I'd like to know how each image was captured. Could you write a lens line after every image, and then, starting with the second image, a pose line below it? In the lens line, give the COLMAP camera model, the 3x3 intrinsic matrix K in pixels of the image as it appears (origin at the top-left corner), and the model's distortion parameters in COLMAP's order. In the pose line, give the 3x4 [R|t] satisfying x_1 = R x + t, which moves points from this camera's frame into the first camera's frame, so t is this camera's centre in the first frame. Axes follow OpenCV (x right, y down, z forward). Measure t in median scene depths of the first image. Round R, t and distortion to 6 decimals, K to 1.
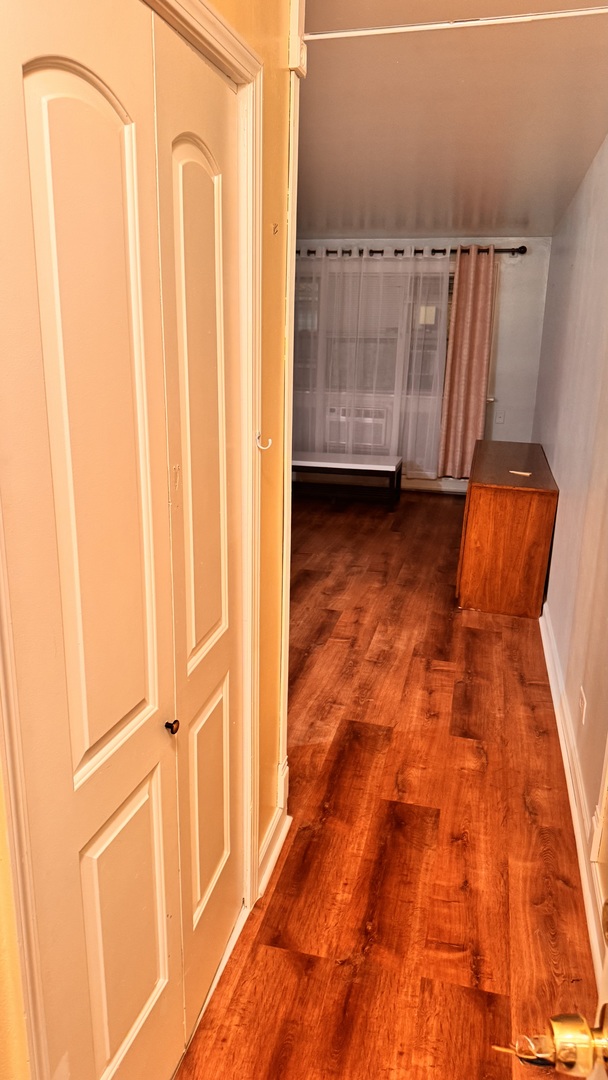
lens RADIAL K [[766.1, 0, 299.8], [0, 766.1, 534.4], [0, 0, 1]] dist [0.053927, -0.081608]
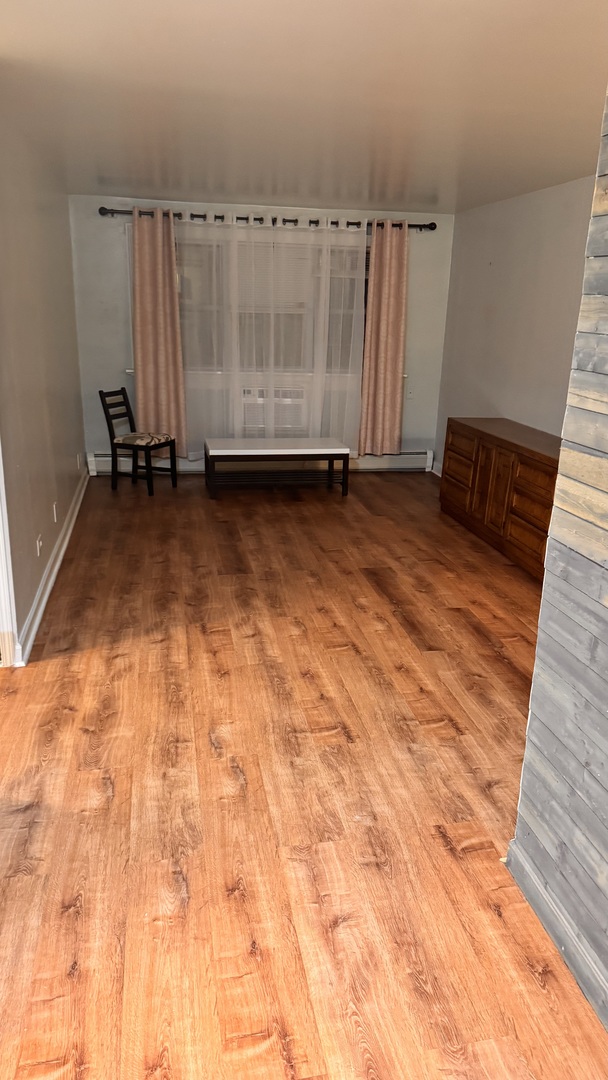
lens RADIAL K [[766.1, 0, 306.6], [0, 766.1, 540.3], [0, 0, 1]] dist [0.053927, -0.081608]
pose [[0.909040, -0.121133, 0.398714, -0.311858], [0.101293, 0.992352, 0.070545, -0.045081], [-0.404210, -0.023742, 0.914358, 0.123929]]
